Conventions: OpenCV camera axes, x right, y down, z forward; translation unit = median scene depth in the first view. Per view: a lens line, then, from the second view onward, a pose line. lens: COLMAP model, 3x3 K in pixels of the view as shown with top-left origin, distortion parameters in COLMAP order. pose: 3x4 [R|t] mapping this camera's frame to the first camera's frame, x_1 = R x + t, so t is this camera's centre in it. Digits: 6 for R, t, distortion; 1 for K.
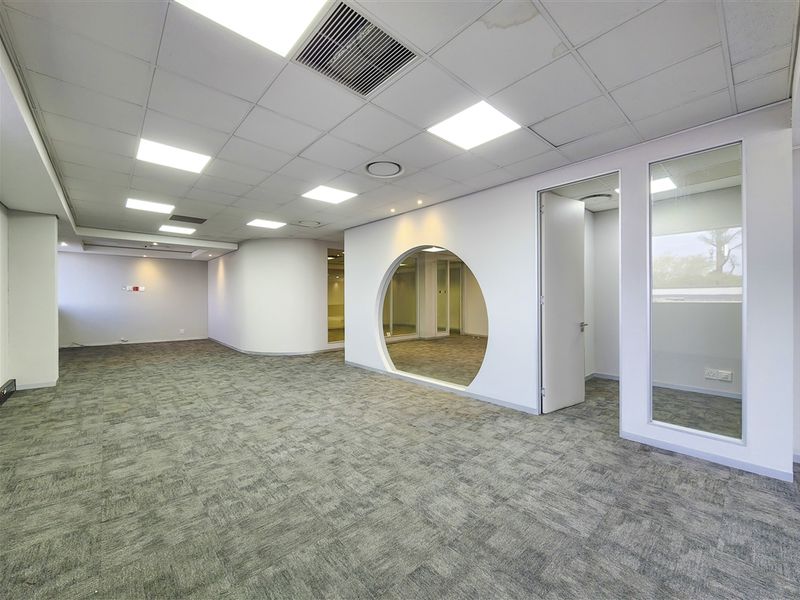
lens RADIAL K [[326.8, 0, 397.6], [0, 326.8, 301.3], [0, 0, 1]] dist [-0.001924, 0.000000]
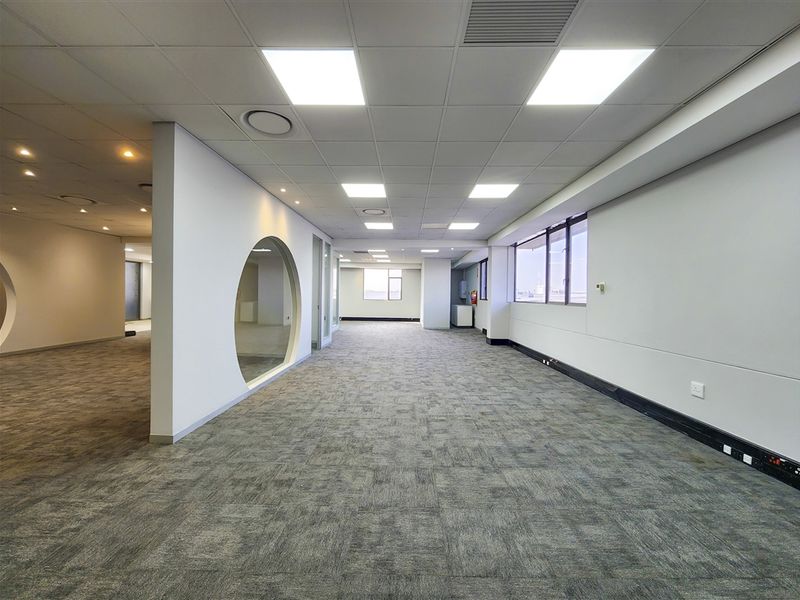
lens RADIAL K [[326.8, 0, 399.9], [0, 326.8, 299.6], [0, 0, 1]] dist [-0.001924, 0.000000]
pose [[-0.729774, -0.014431, 0.683536, -1.076180], [-0.005468, 0.999868, 0.015273, -0.002394], [-0.683667, 0.007408, -0.729757, 1.806669]]
